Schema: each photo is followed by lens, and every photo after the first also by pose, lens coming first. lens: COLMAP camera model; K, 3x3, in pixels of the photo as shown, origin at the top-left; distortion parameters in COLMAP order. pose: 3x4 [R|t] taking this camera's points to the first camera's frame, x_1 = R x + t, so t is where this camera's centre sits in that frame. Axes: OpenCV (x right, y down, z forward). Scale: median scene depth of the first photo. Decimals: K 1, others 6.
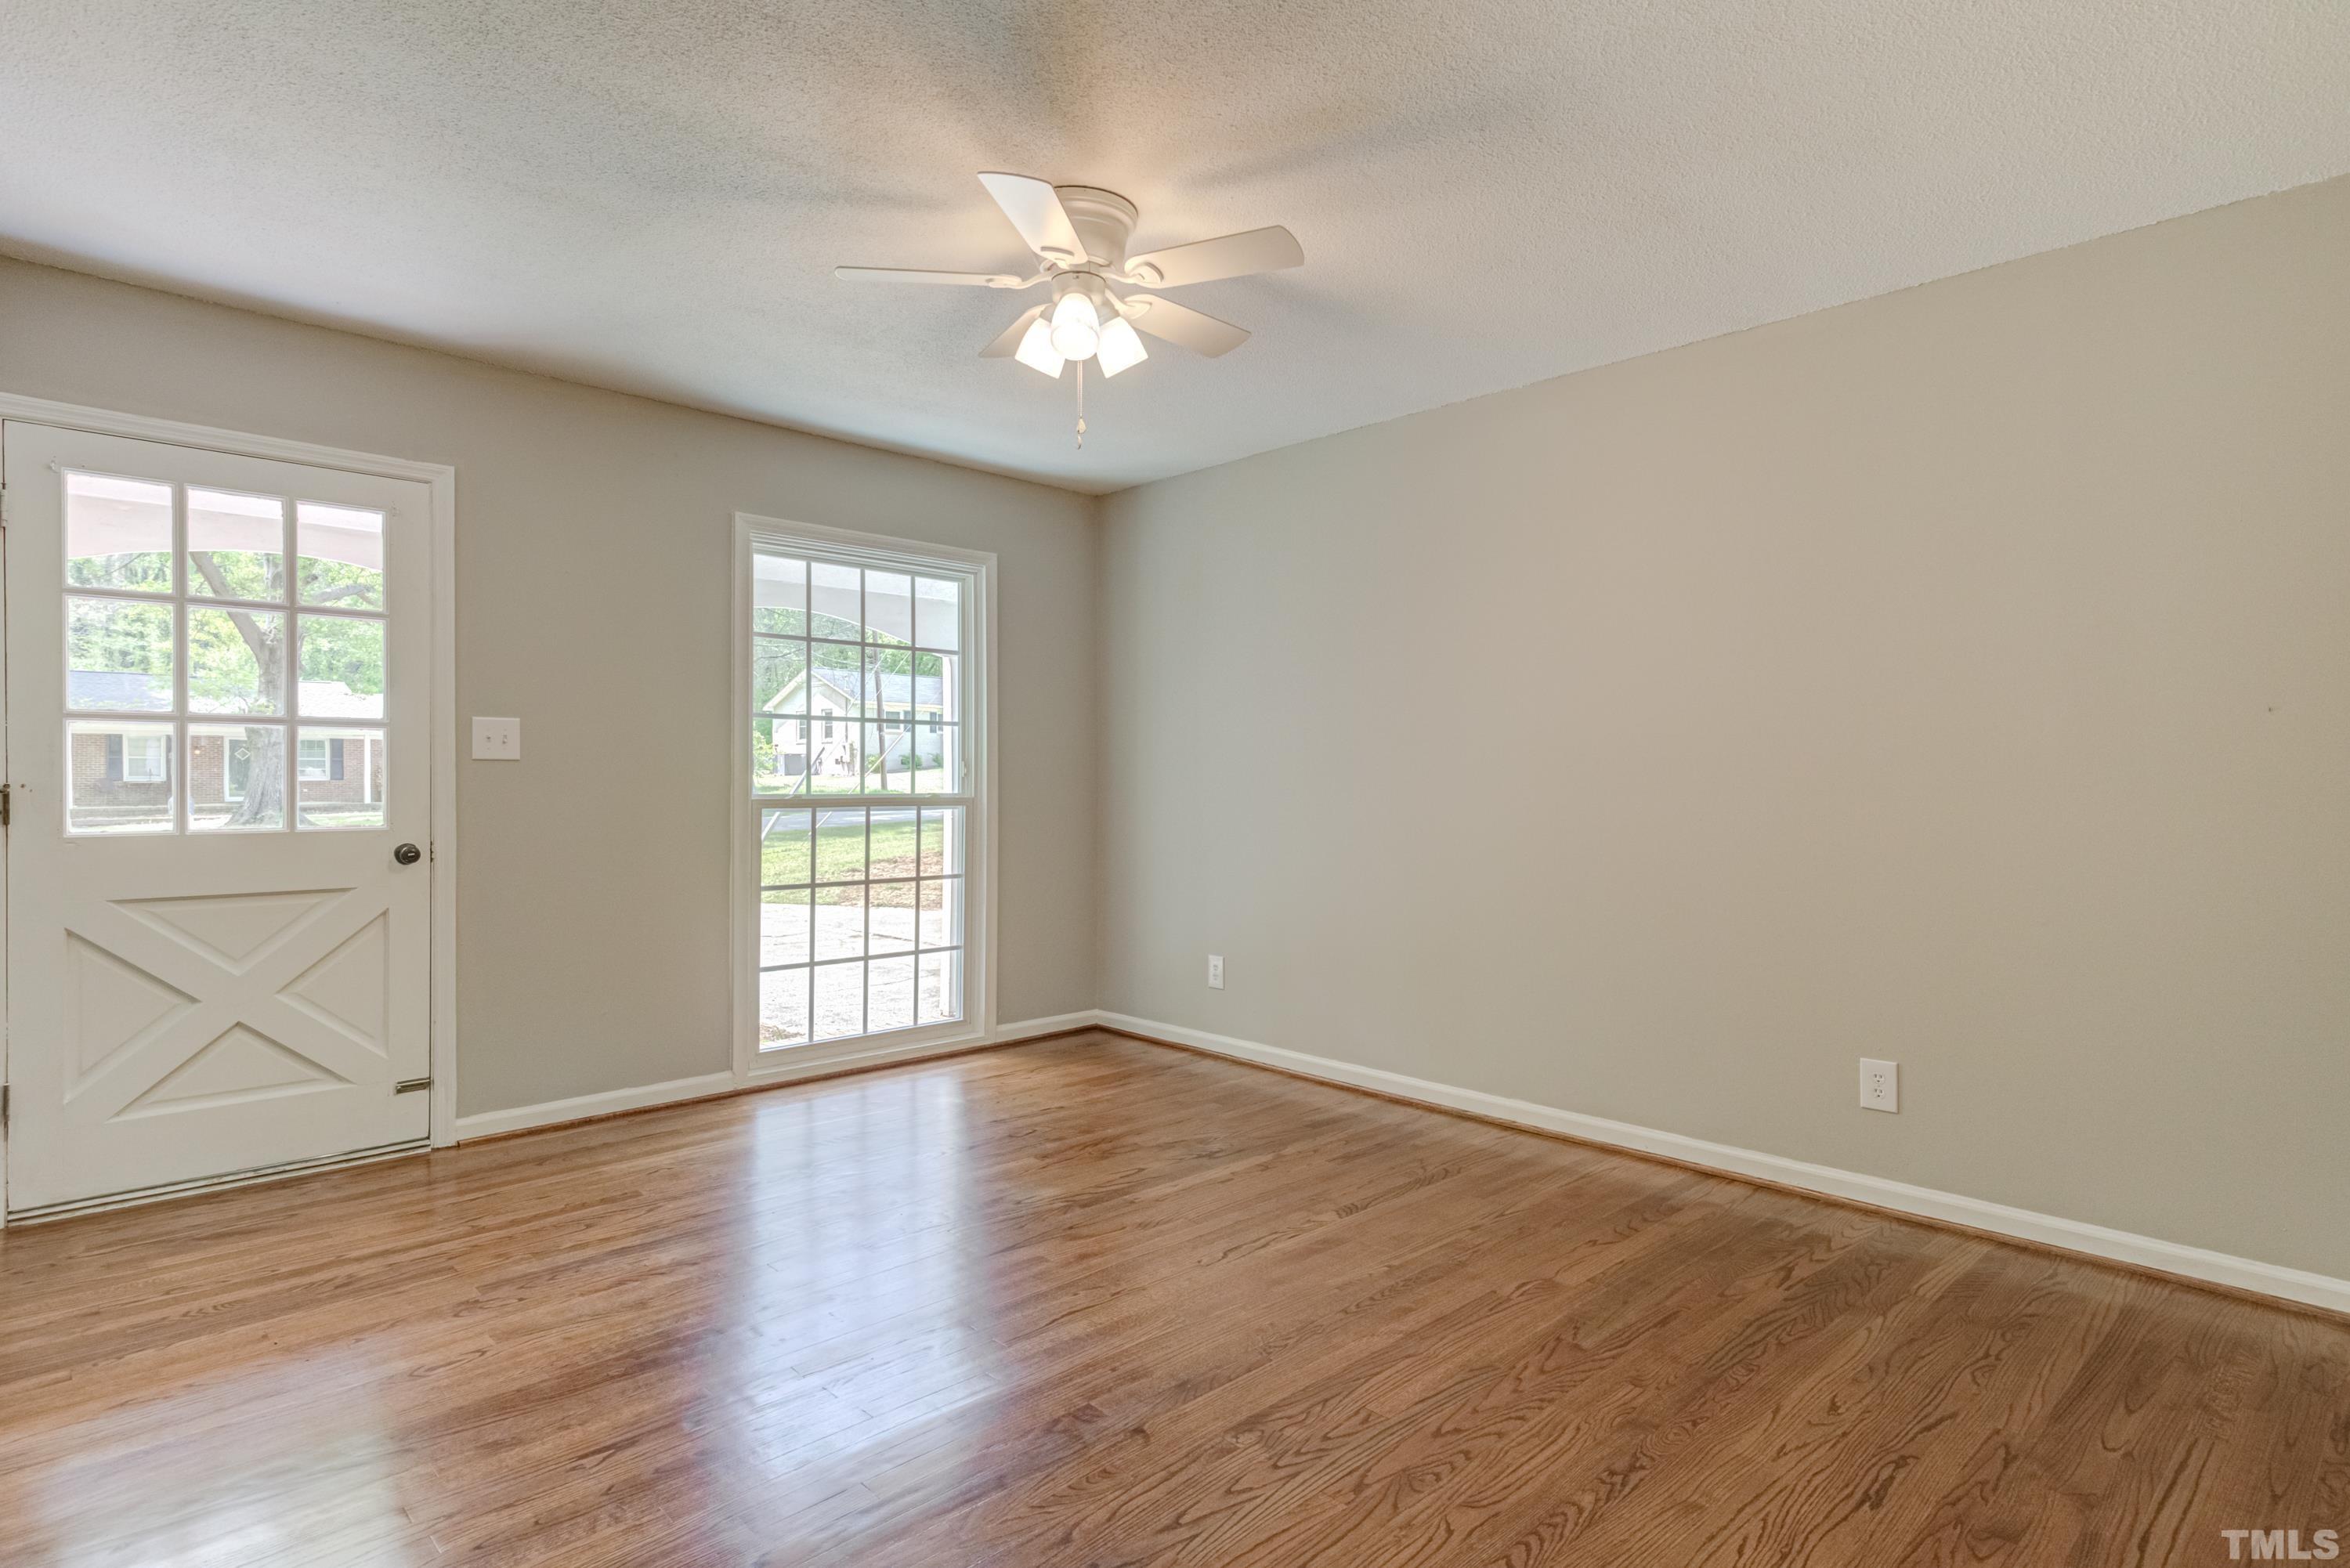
lens RADIAL K [[1337.6, 0, 1153.1], [0, 1337.6, 788.0], [0, 0, 1]] dist [0.020007, -0.000458]
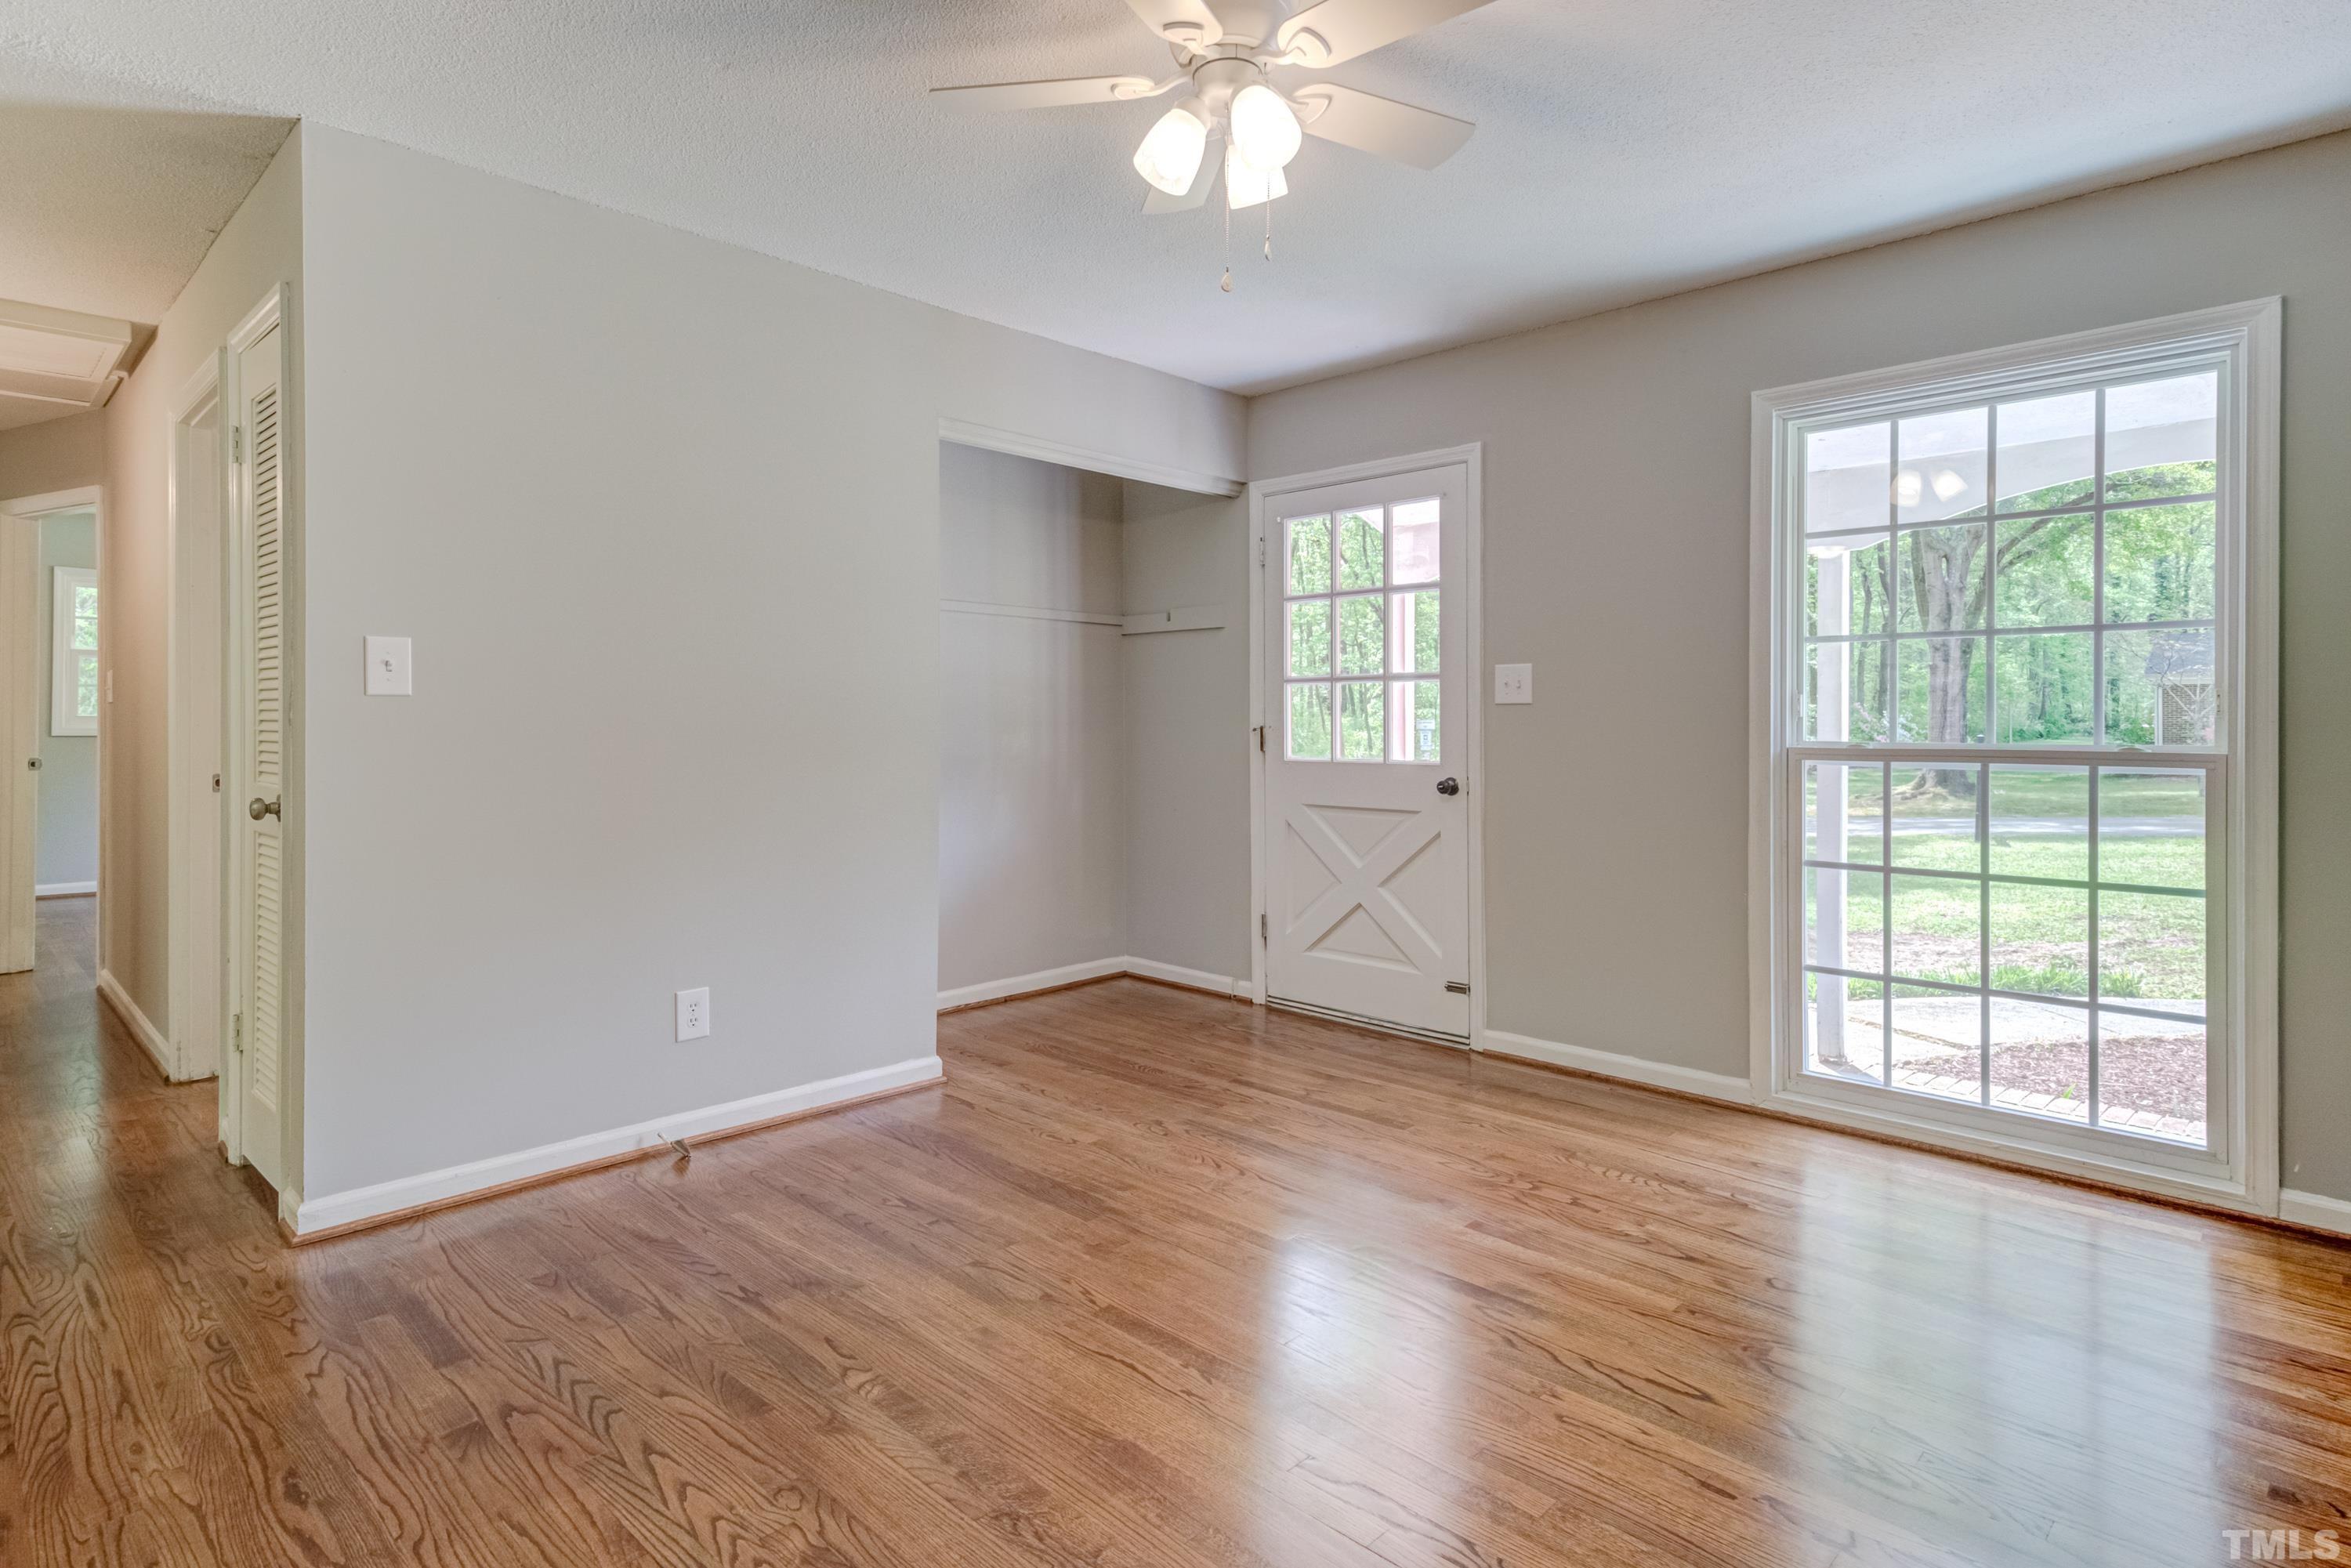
lens RADIAL K [[1253.9, 0, 1173.6], [0, 1253.9, 730.8], [0, 0, 1]] dist [0.019351, 0.000289]
pose [[-0.005294, 0.004571, -0.999976, 0.524072], [-0.010541, 0.999934, 0.004626, -0.001501], [0.999930, 0.010565, -0.005246, 0.757897]]
